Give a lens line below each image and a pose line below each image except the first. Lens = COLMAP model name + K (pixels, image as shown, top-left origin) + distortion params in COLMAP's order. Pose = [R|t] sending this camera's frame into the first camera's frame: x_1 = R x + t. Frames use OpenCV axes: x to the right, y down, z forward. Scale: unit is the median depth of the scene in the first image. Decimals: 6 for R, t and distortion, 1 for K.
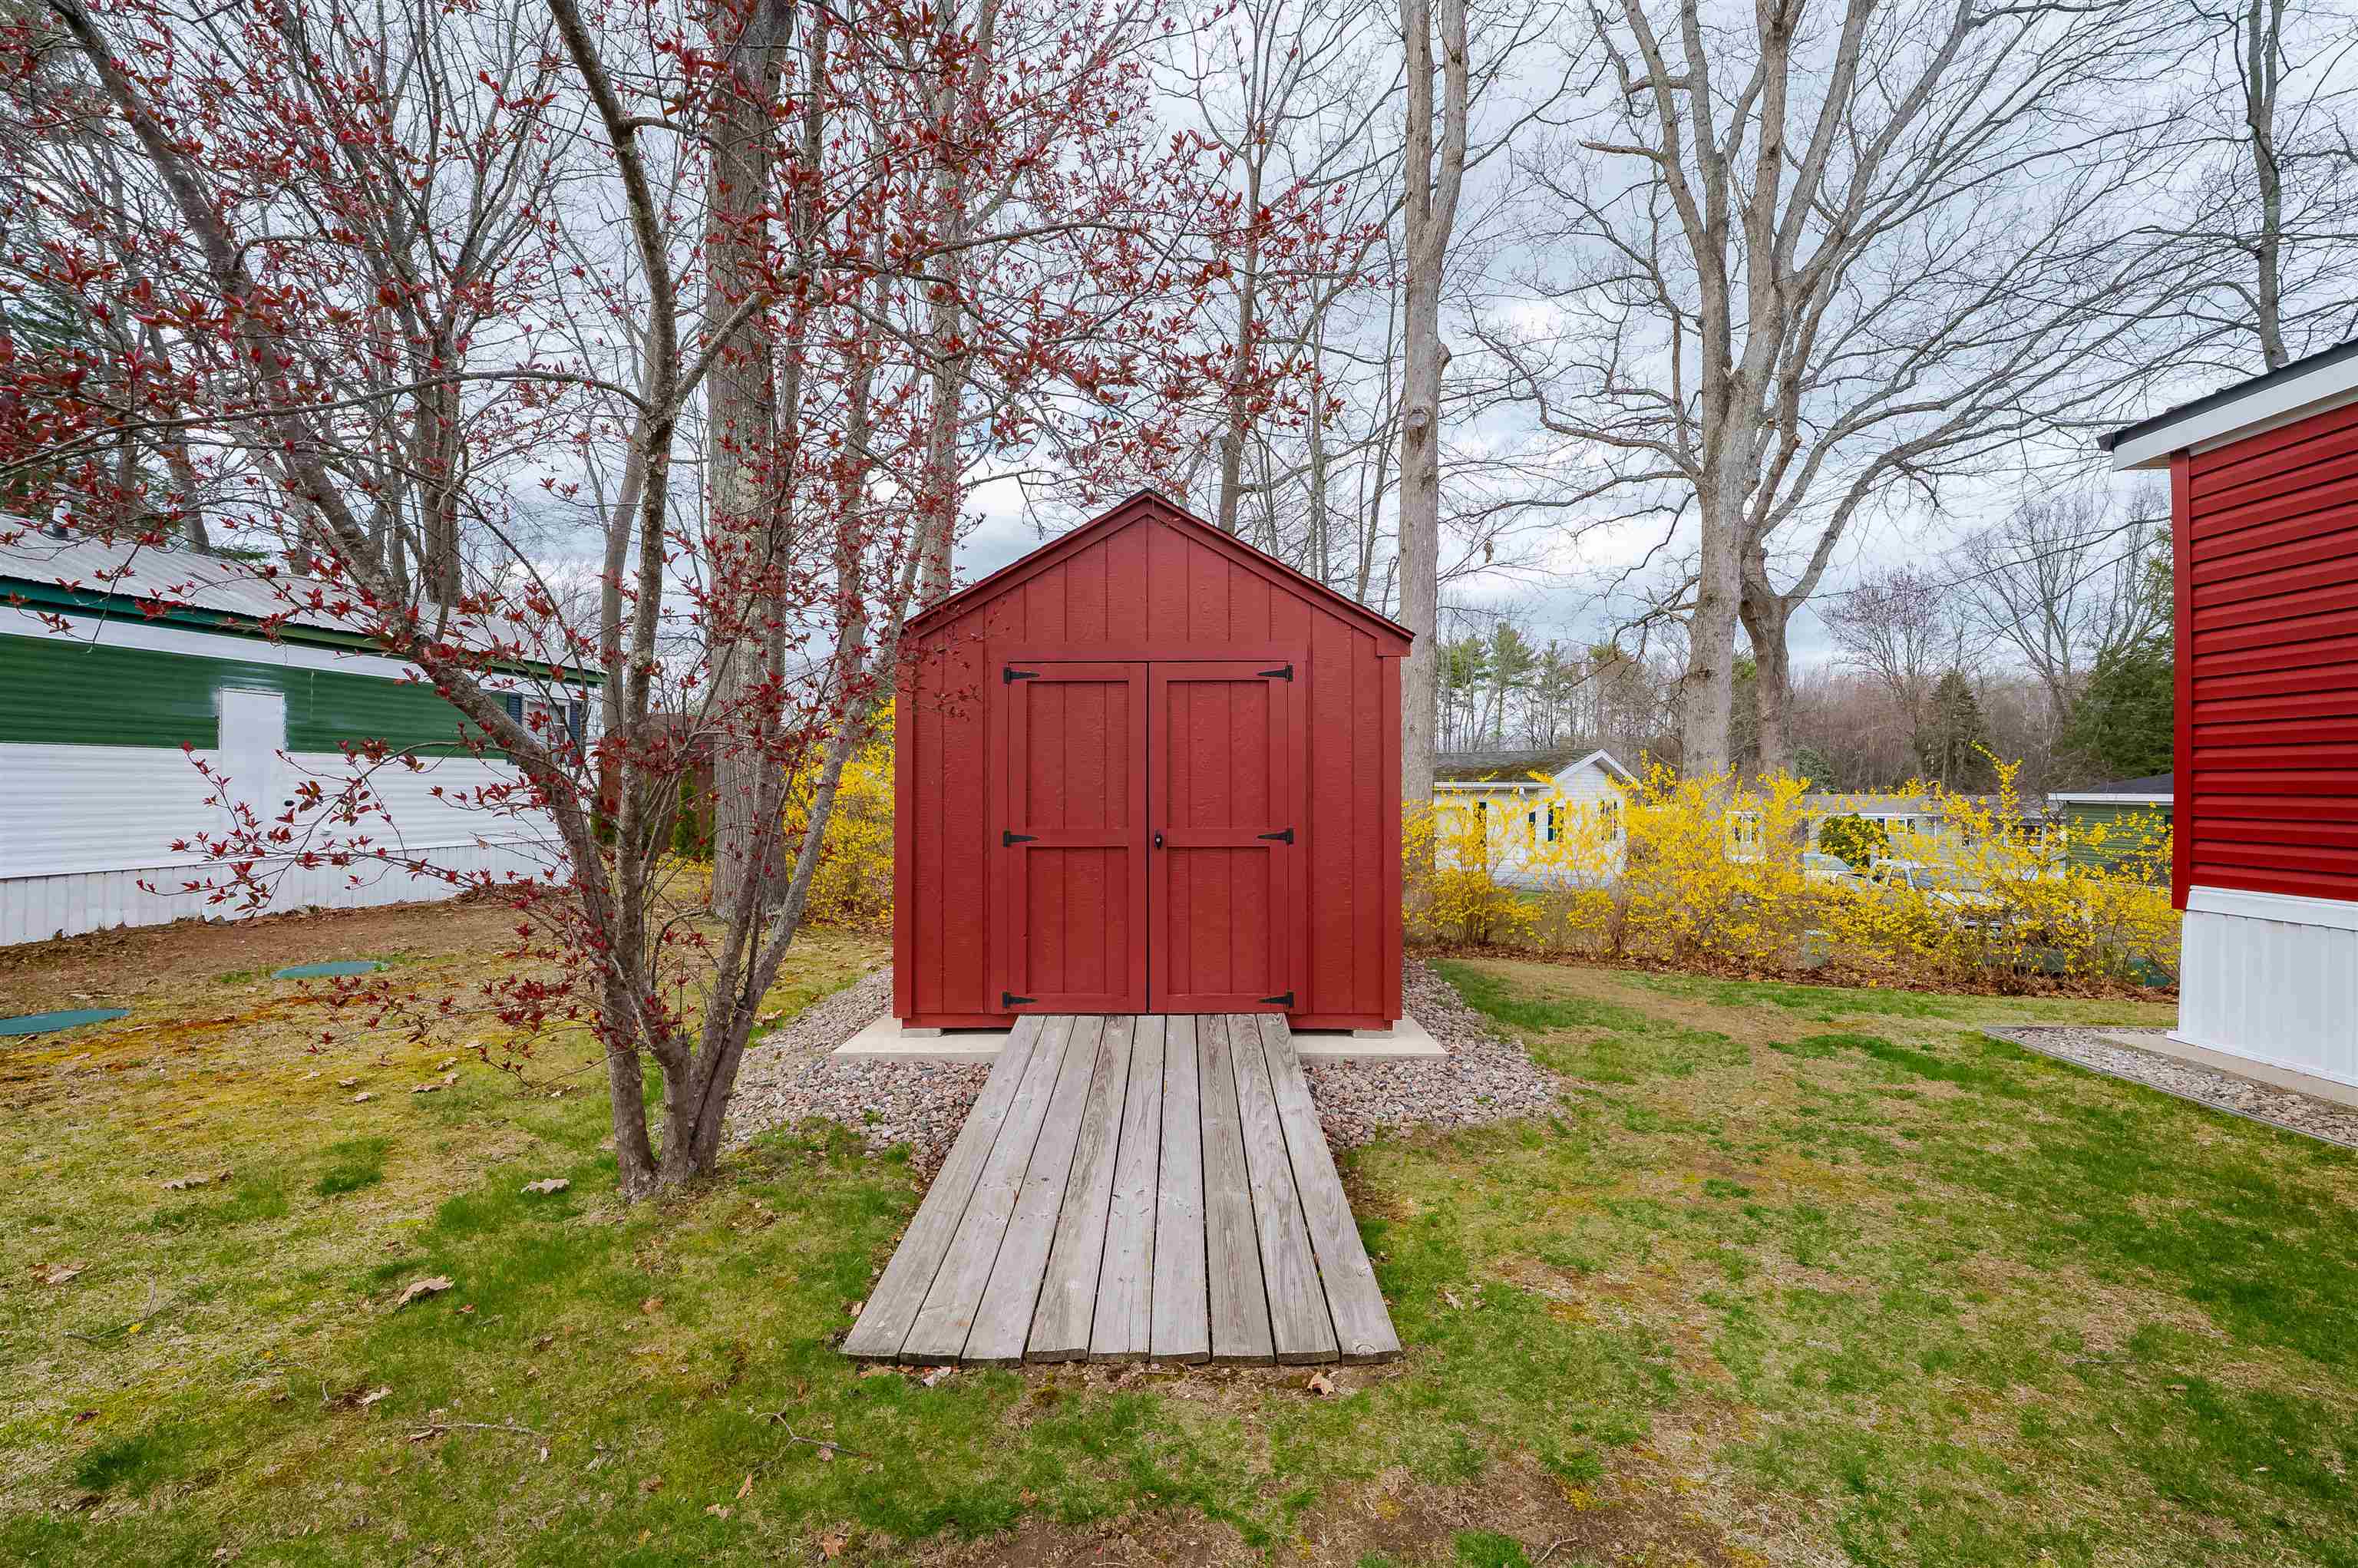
lens RADIAL K [[924.1, 0, 1179.0], [0, 924.1, 784.0], [0, 0, 1]] dist [-0.000796, -0.000134]
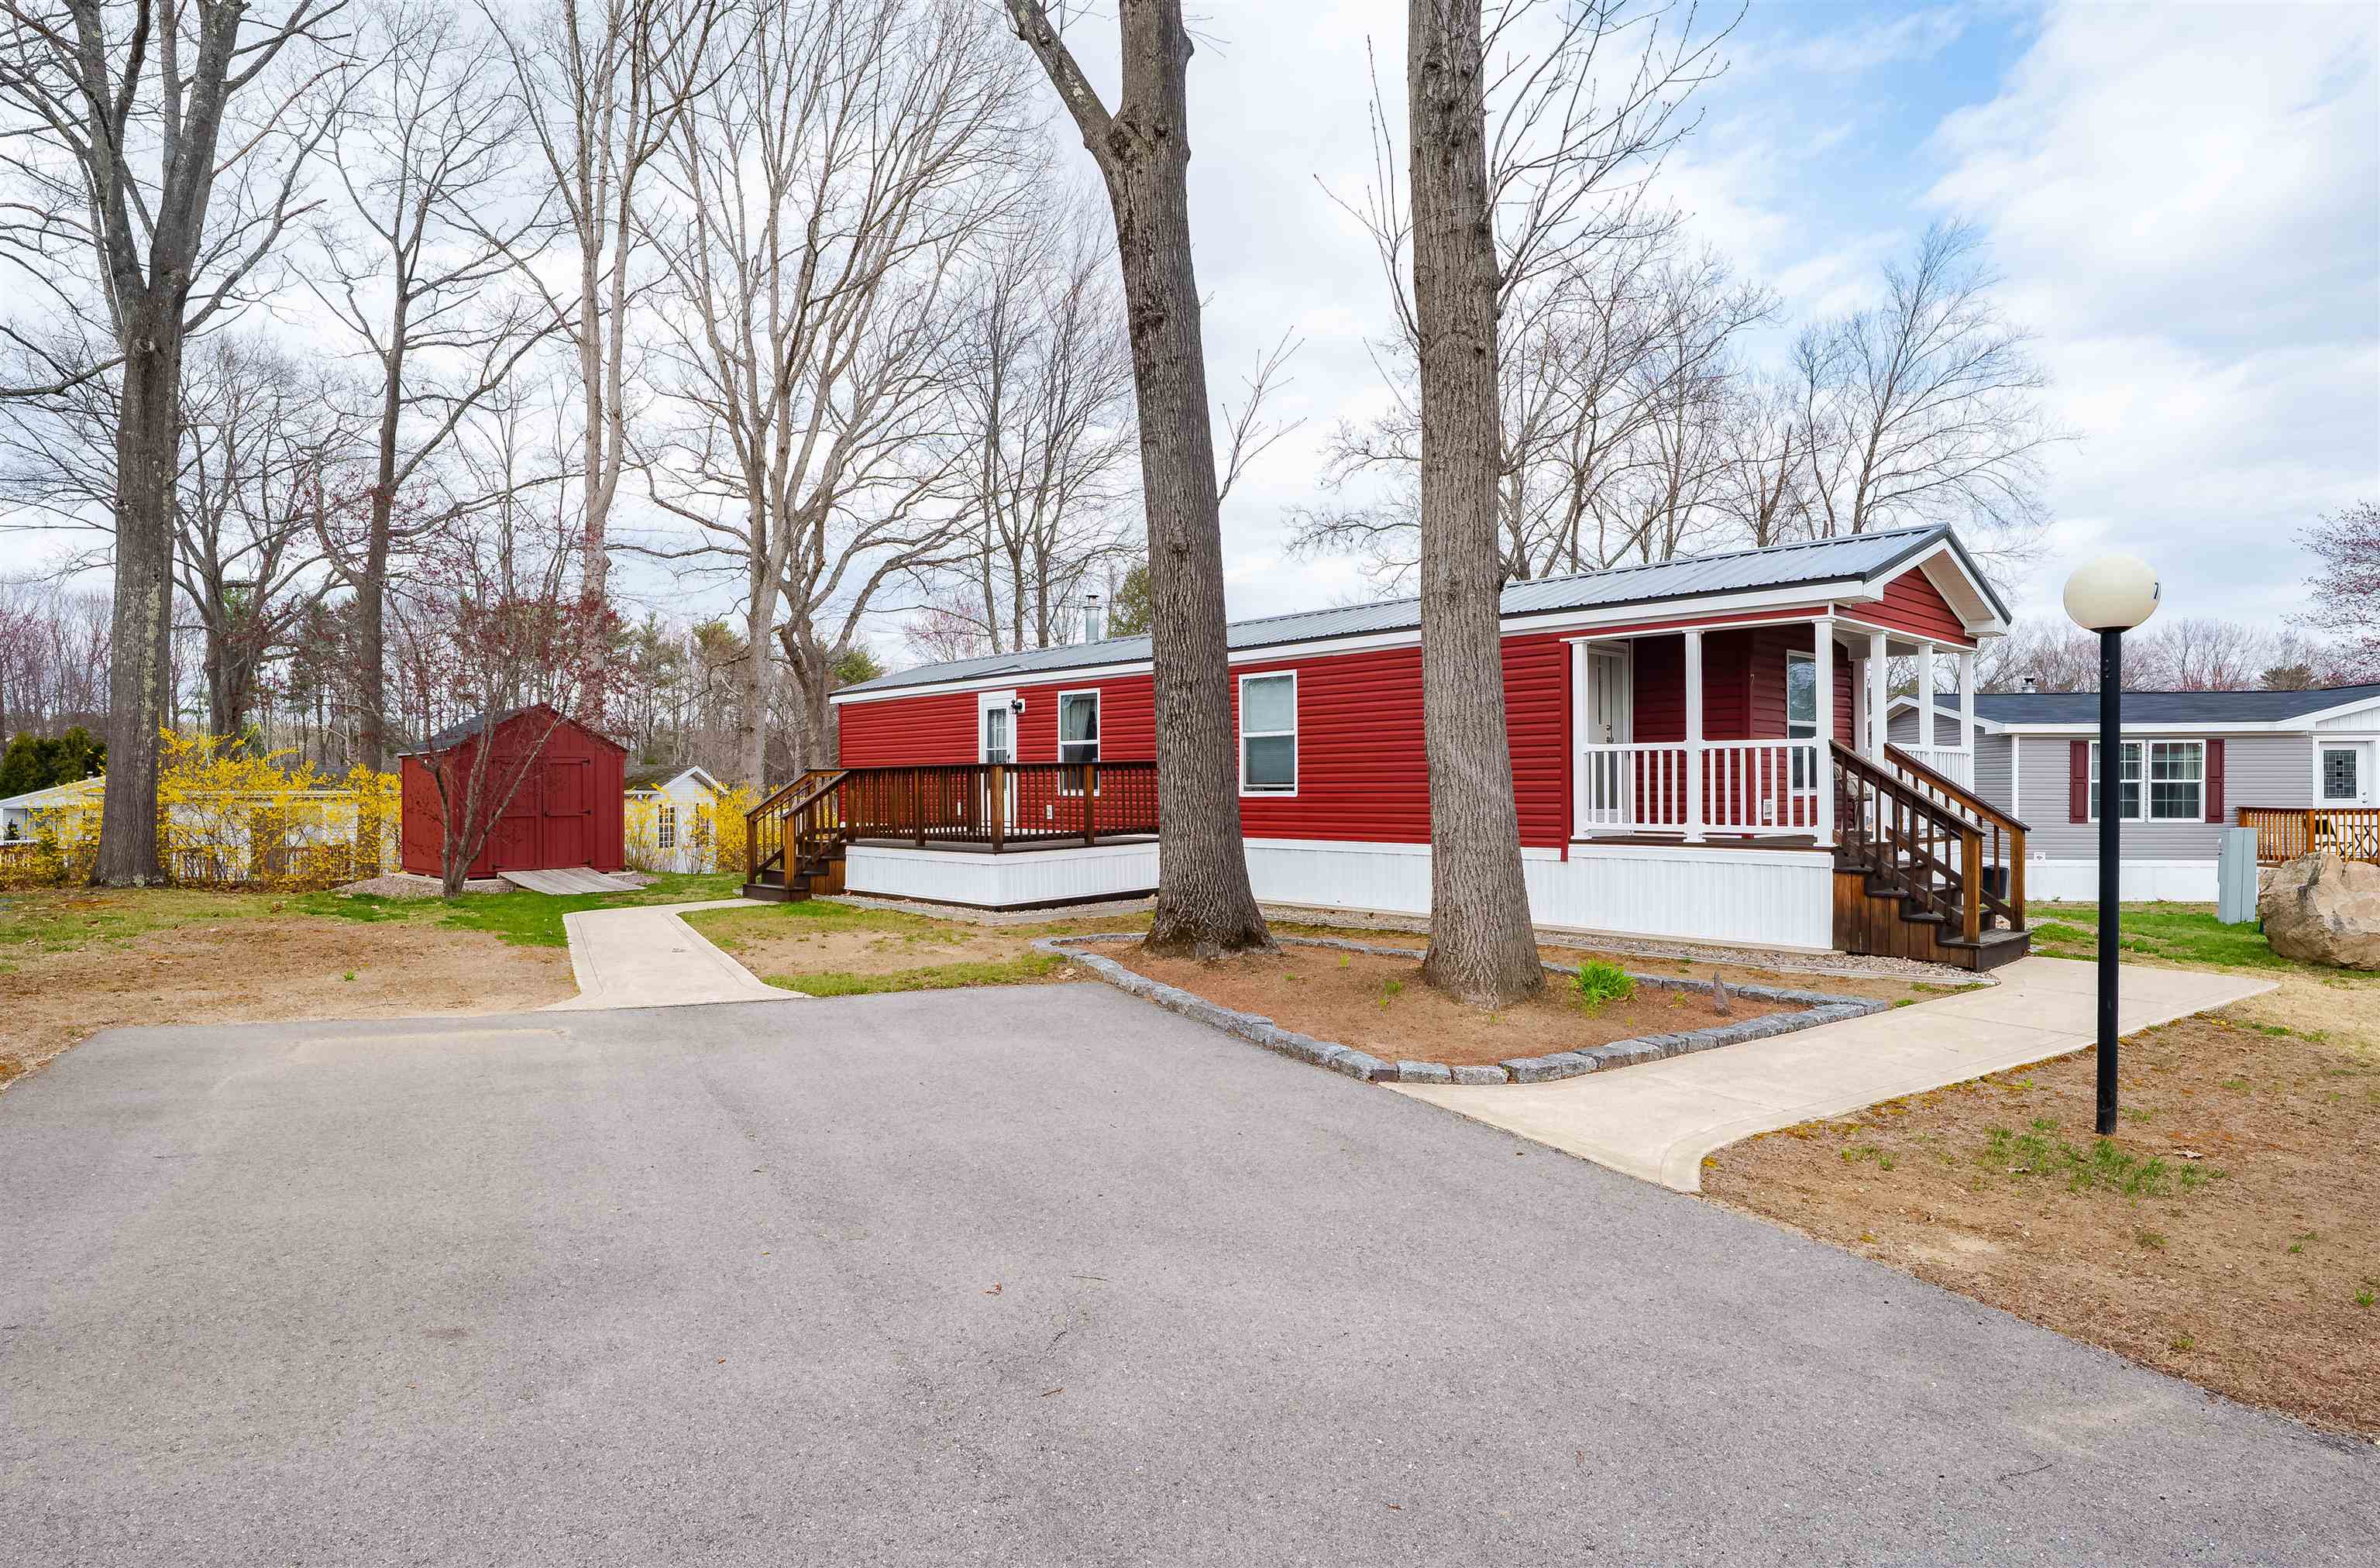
lens RADIAL K [[1338.7, 0, 1190.0], [0, 1338.7, 784.0], [0, 0, 1]] dist [0.000646, -0.000116]
pose [[0.718401, -0.002143, 0.695626, -0.390584], [0.002460, 0.999997, 0.000540, -0.010166], [-0.695625, 0.001323, 0.718404, -0.917950]]
